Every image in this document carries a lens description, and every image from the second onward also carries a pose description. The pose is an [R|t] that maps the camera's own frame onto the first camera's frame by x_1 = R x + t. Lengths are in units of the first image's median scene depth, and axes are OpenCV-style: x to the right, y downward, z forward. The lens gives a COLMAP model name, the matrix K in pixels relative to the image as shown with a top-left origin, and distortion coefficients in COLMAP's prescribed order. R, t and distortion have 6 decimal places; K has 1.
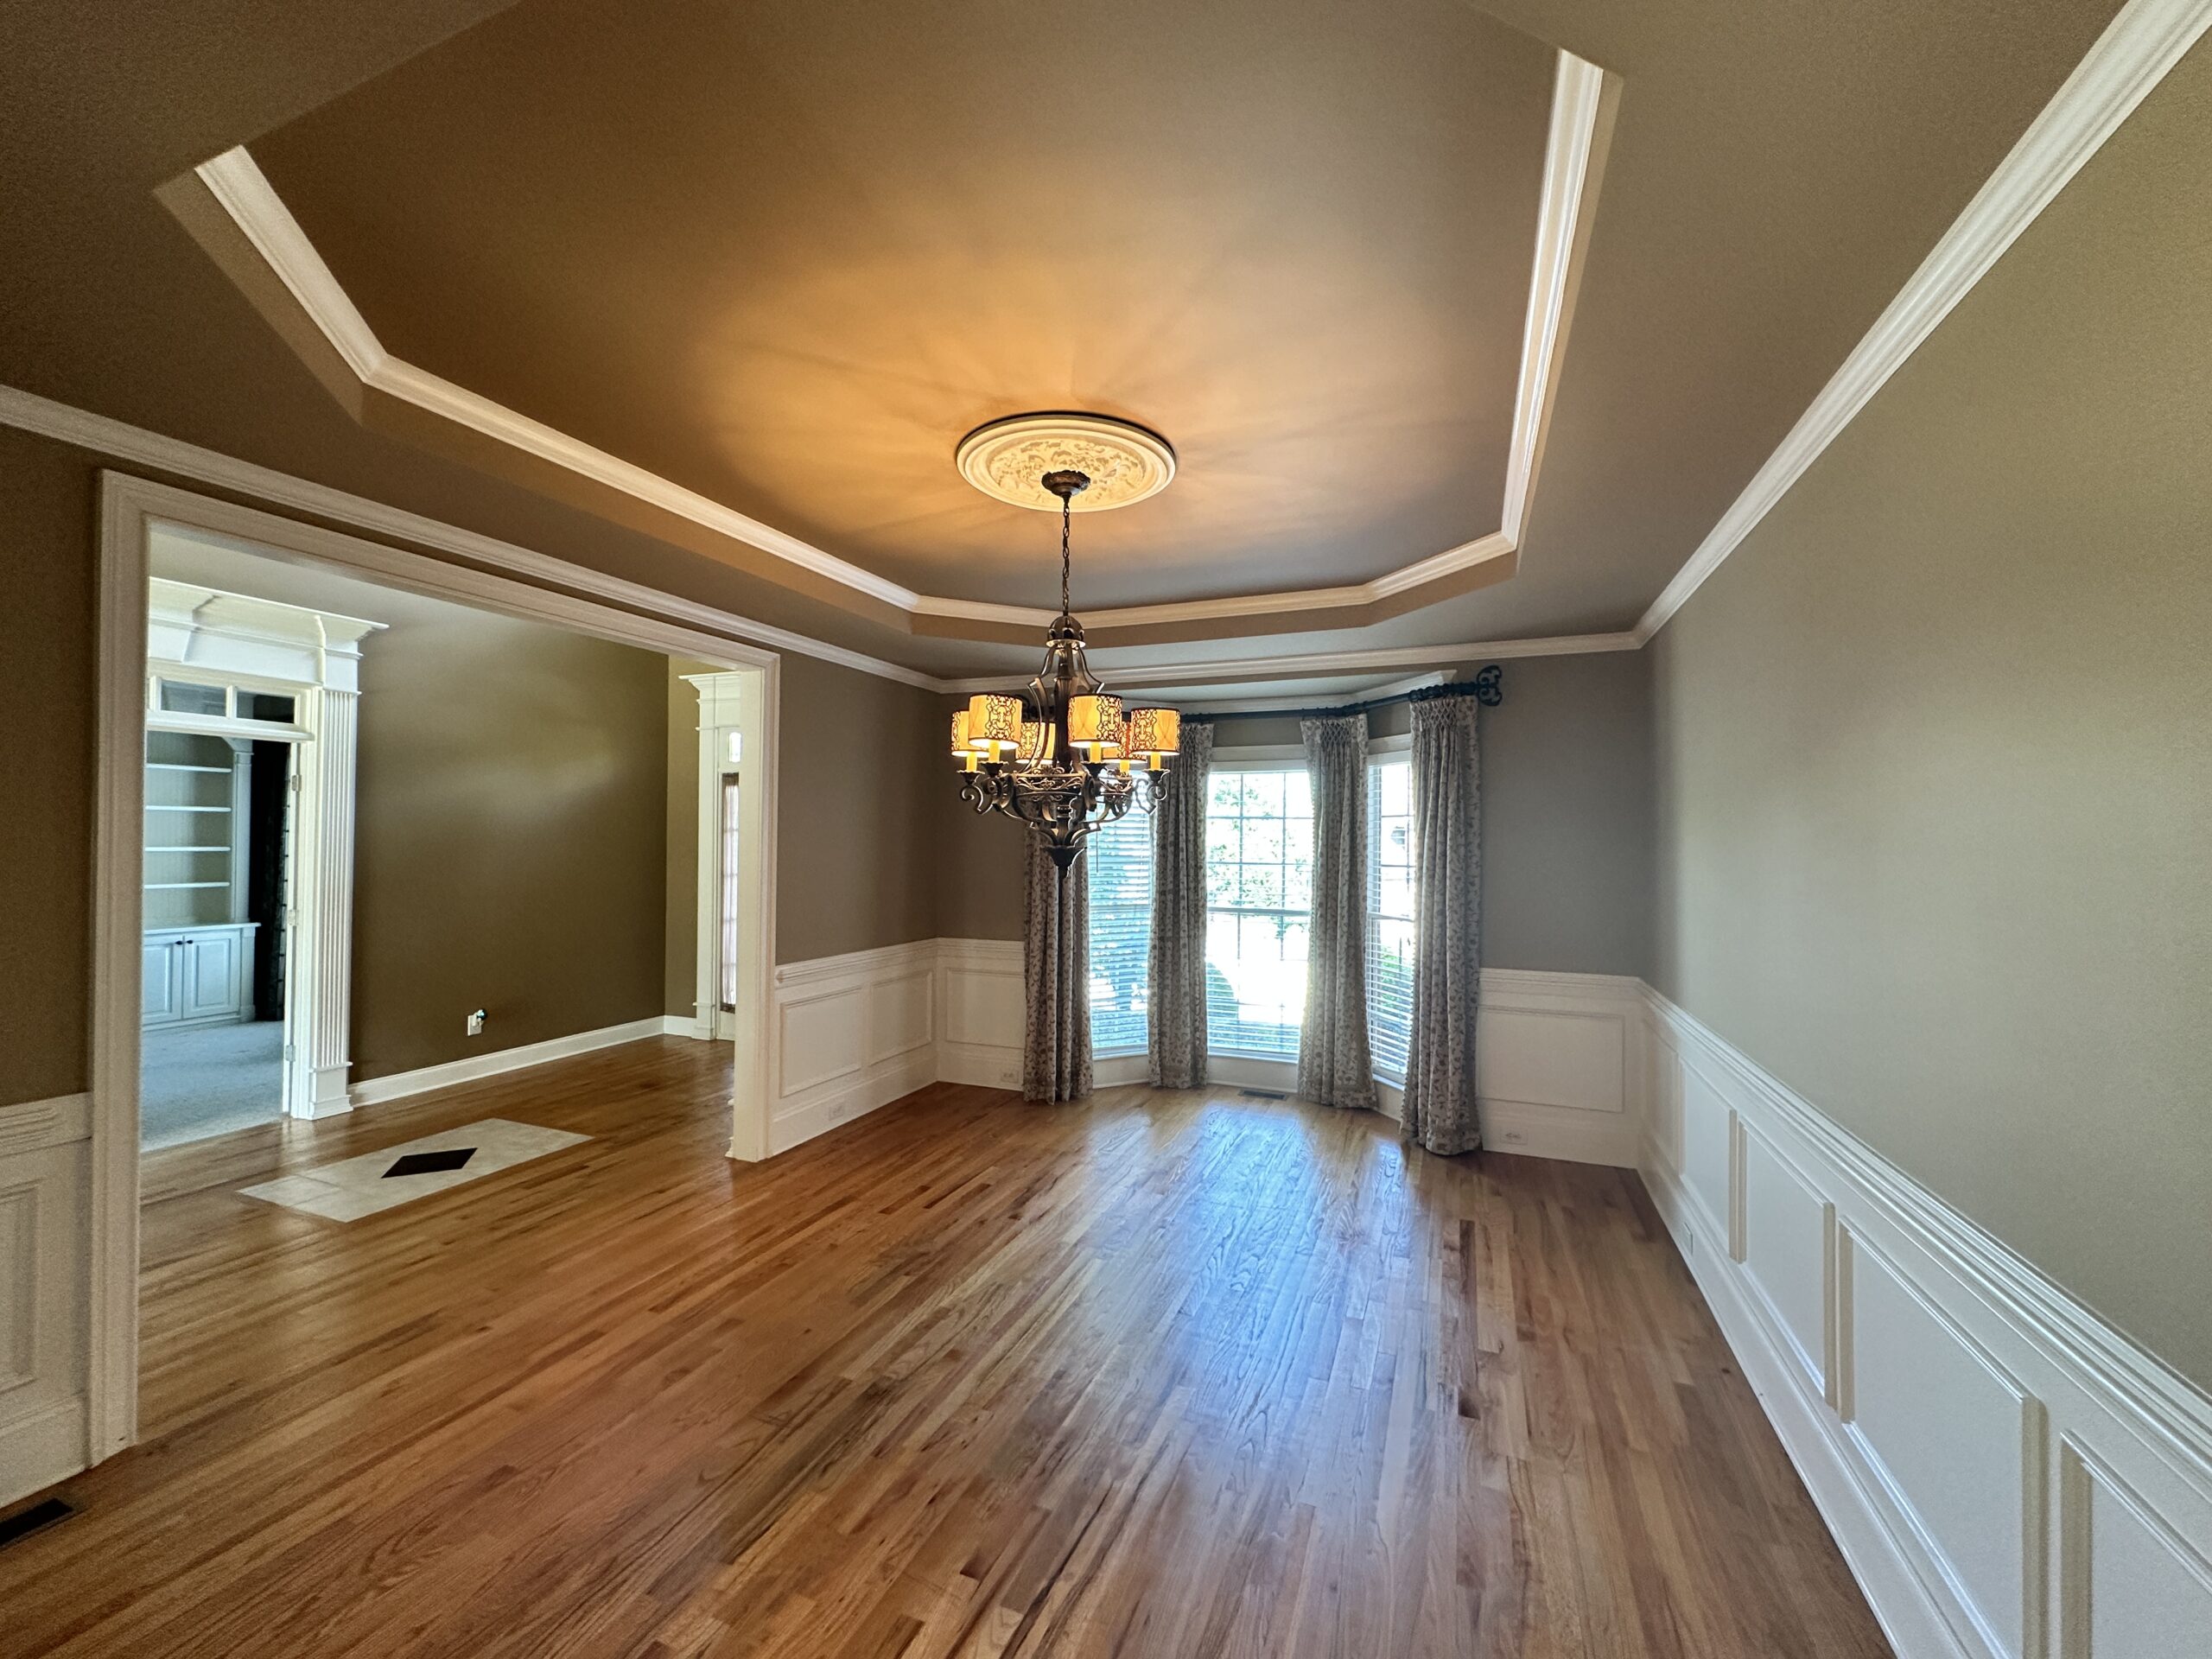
lens RADIAL K [[885.3, 0, 1106.0], [0, 885.3, 829.5], [0, 0, 1]] dist [-0.000813, -0.000230]
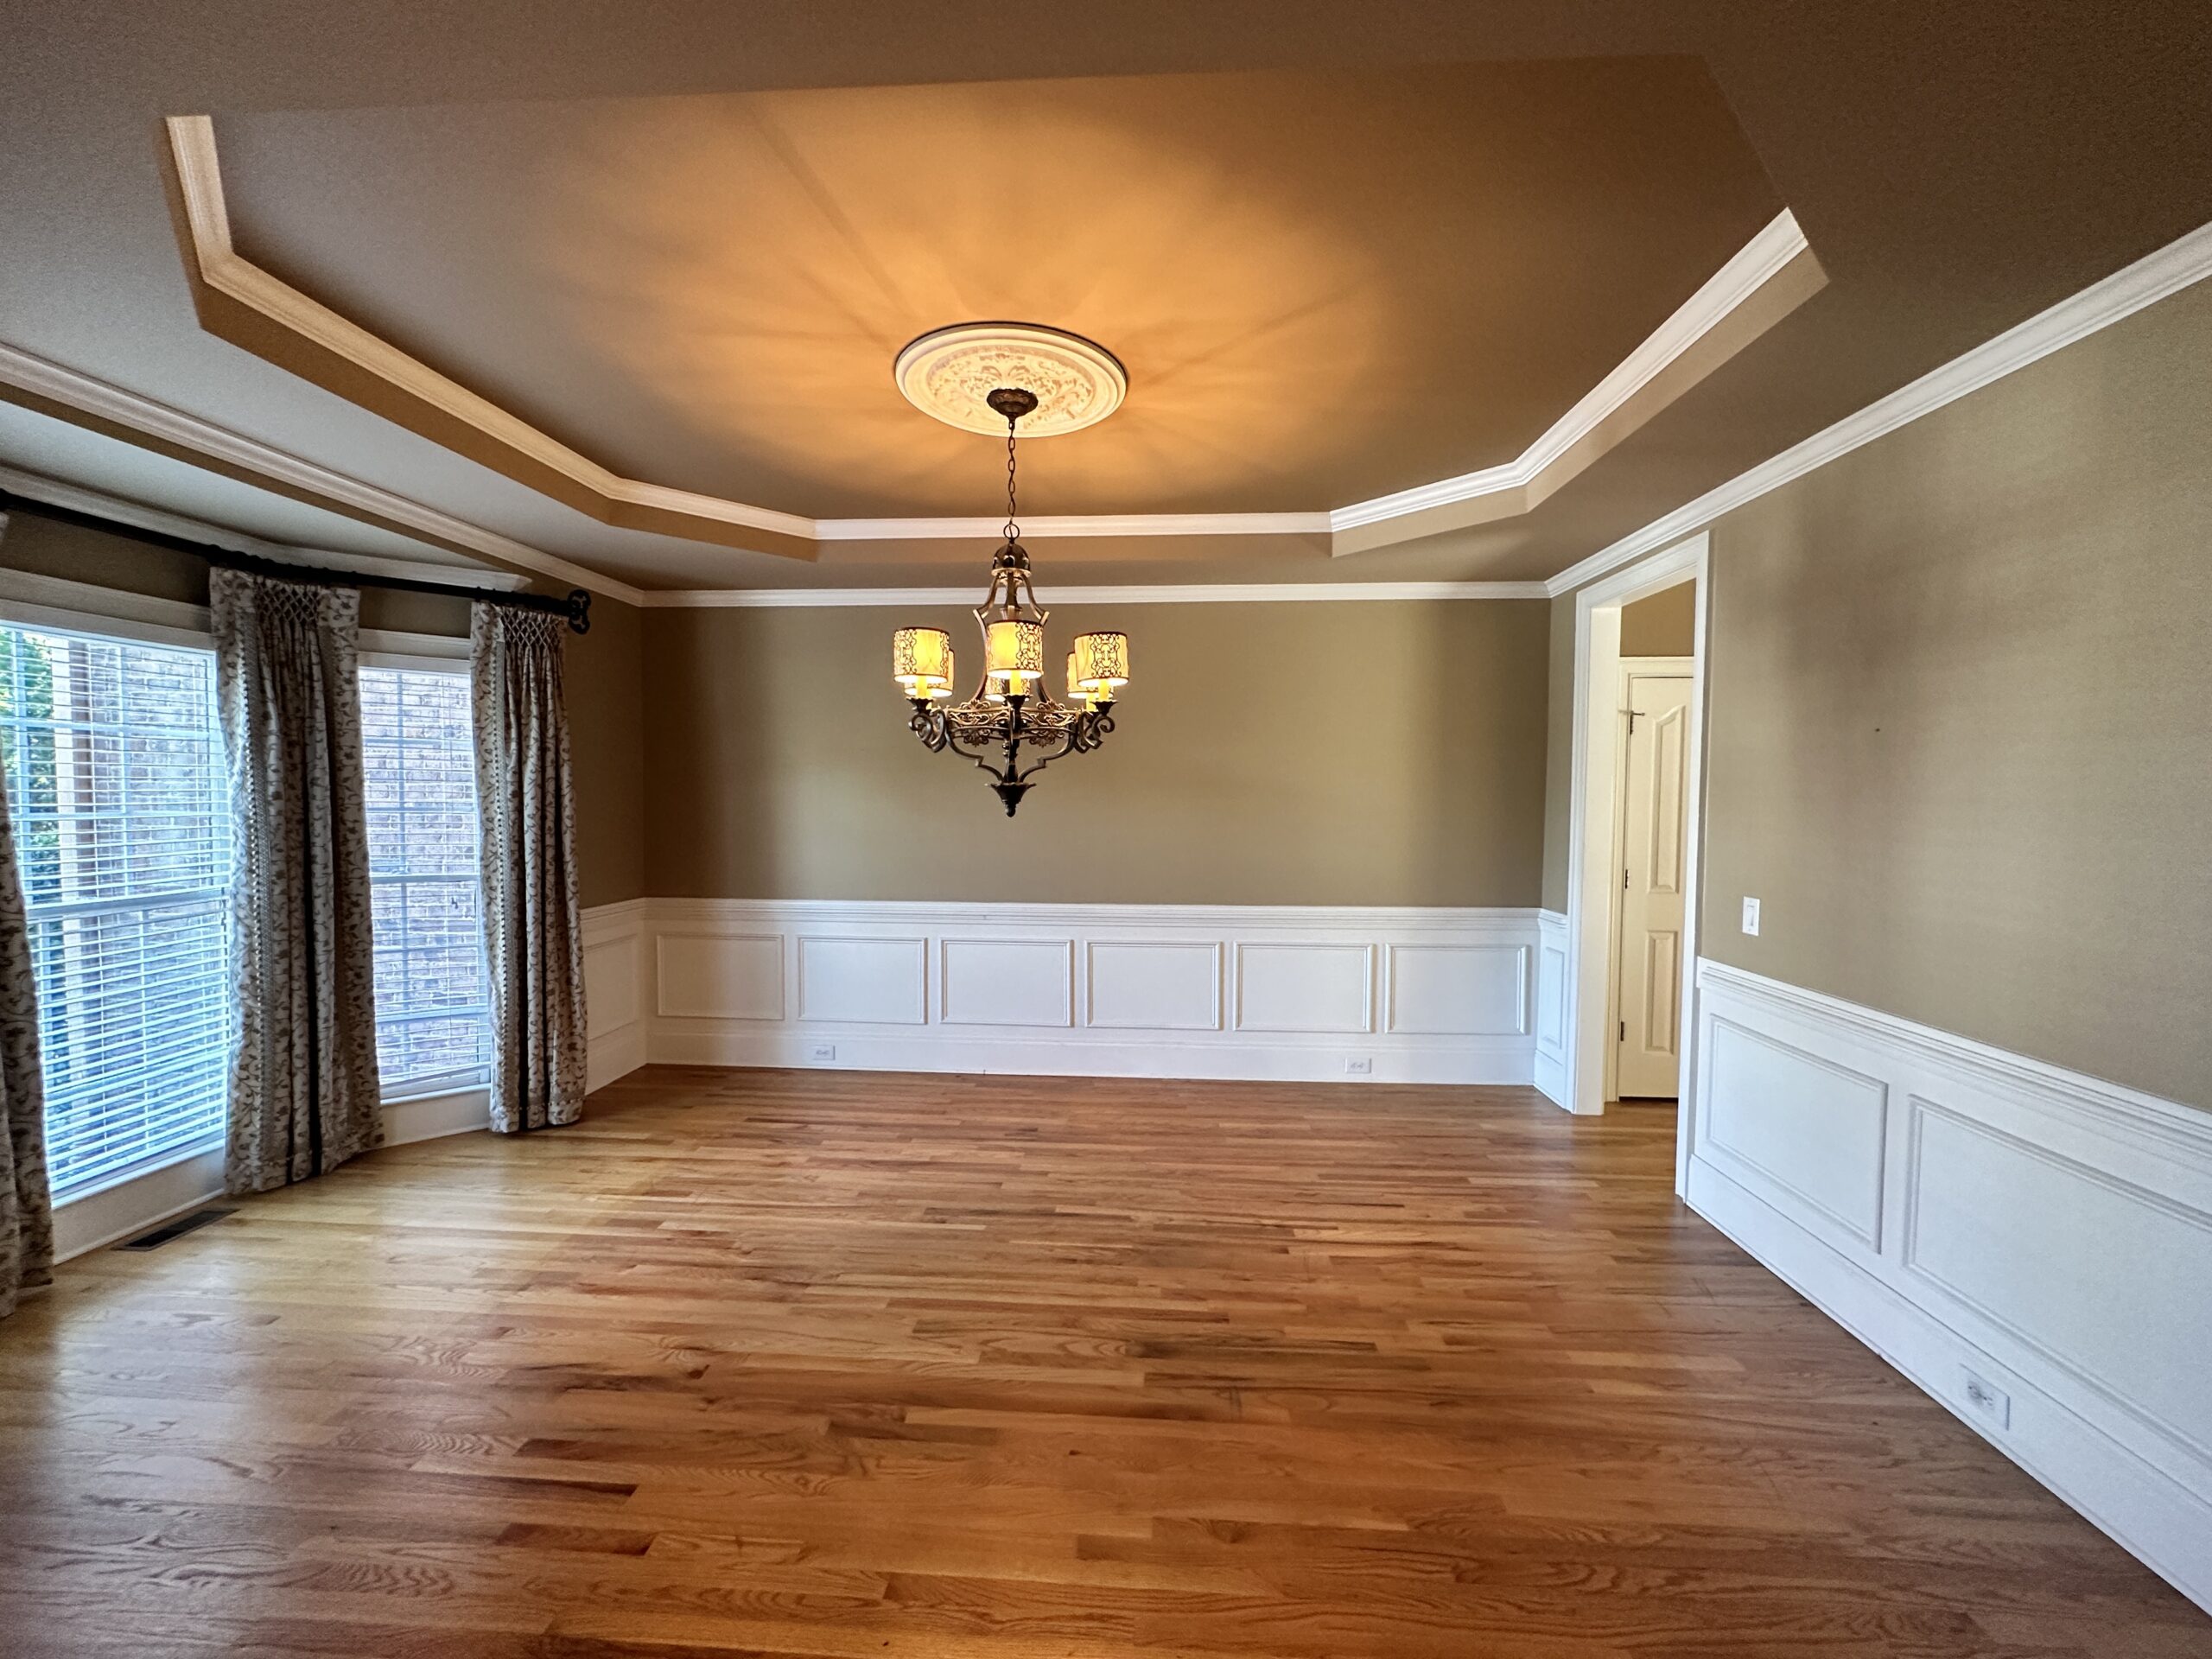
lens RADIAL K [[885.3, 0, 1106.0], [0, 885.3, 829.5], [0, 0, 1]] dist [-0.000813, -0.000230]
pose [[-0.313608, -0.050317, 0.948218, -0.991878], [-0.019821, 0.998724, 0.046441, 0.021489], [-0.949346, -0.004230, -0.314206, 1.188165]]
